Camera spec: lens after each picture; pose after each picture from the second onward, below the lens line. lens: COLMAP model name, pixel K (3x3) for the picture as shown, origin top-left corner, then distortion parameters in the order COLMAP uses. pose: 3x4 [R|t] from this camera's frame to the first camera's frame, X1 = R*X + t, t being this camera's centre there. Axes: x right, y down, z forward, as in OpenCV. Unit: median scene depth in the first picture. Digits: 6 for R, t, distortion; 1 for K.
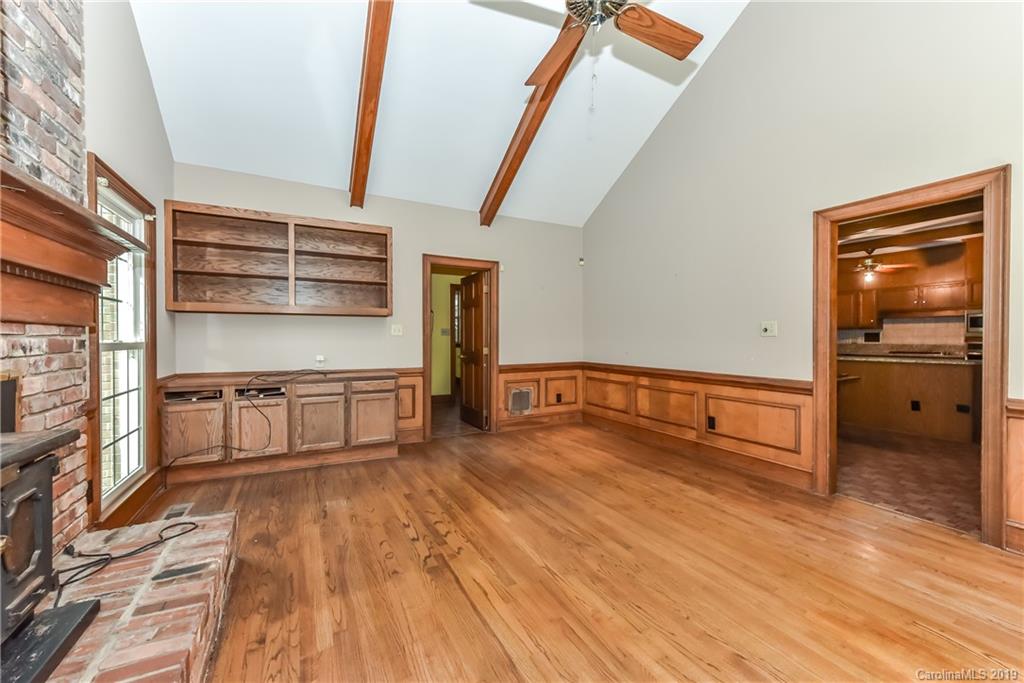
lens RADIAL K [[404.1, 0, 508.9], [0, 404.1, 338.6], [0, 0, 1]] dist [0.011047, -0.003299]
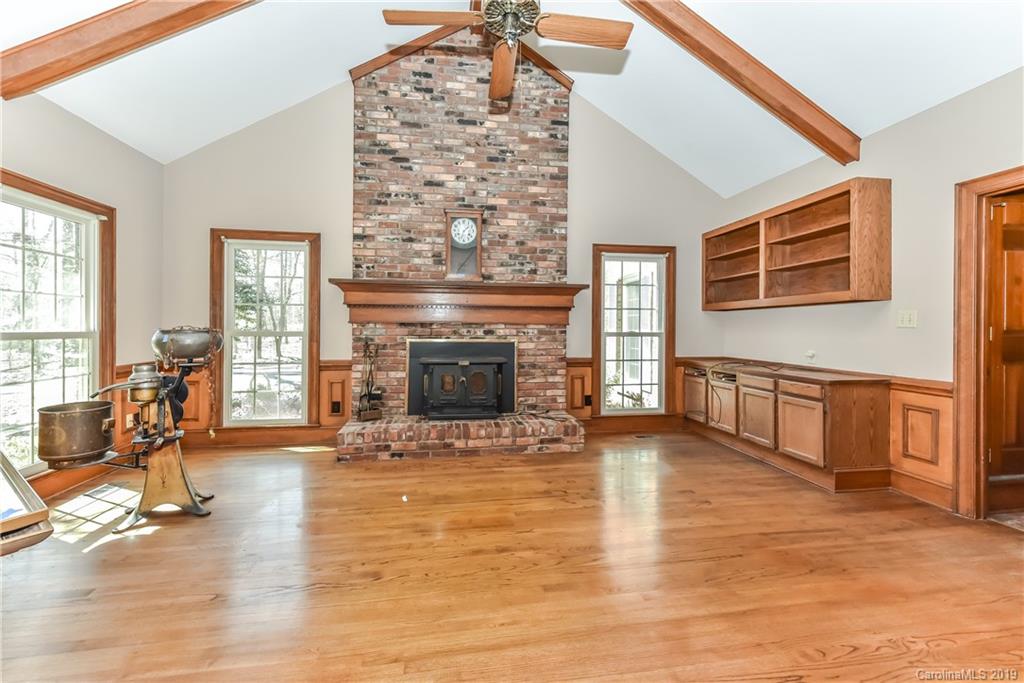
lens RADIAL K [[404.1, 0, 499.5], [0, 404.1, 328.5], [0, 0, 1]] dist [0.011047, -0.003299]
pose [[-0.326128, -0.001689, -0.945324, 0.665723], [-0.005318, 0.999986, 0.000048, -0.002659], [0.945311, 0.005043, -0.326132, 0.714987]]
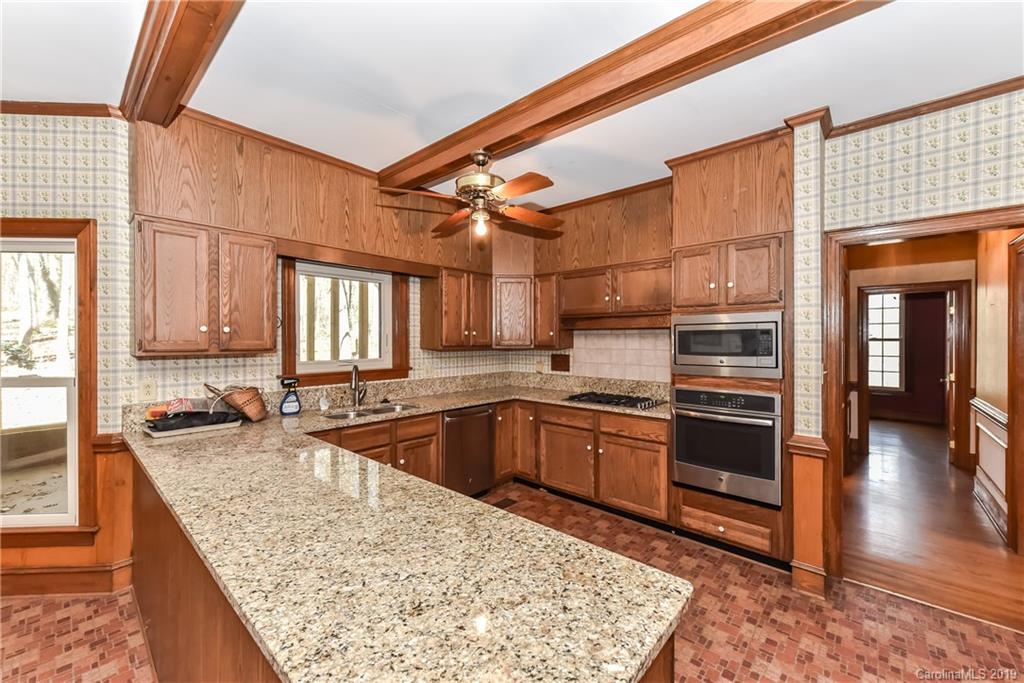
lens RADIAL K [[404.1, 0, 506.7], [0, 404.1, 341.4], [0, 0, 1]] dist [0.011047, -0.003299]
pose [[0.934425, -0.000801, 0.356160, 1.375836], [0.000537, 1.000000, 0.000843, -0.072310], [-0.356160, -0.000596, 0.934425, 1.121722]]
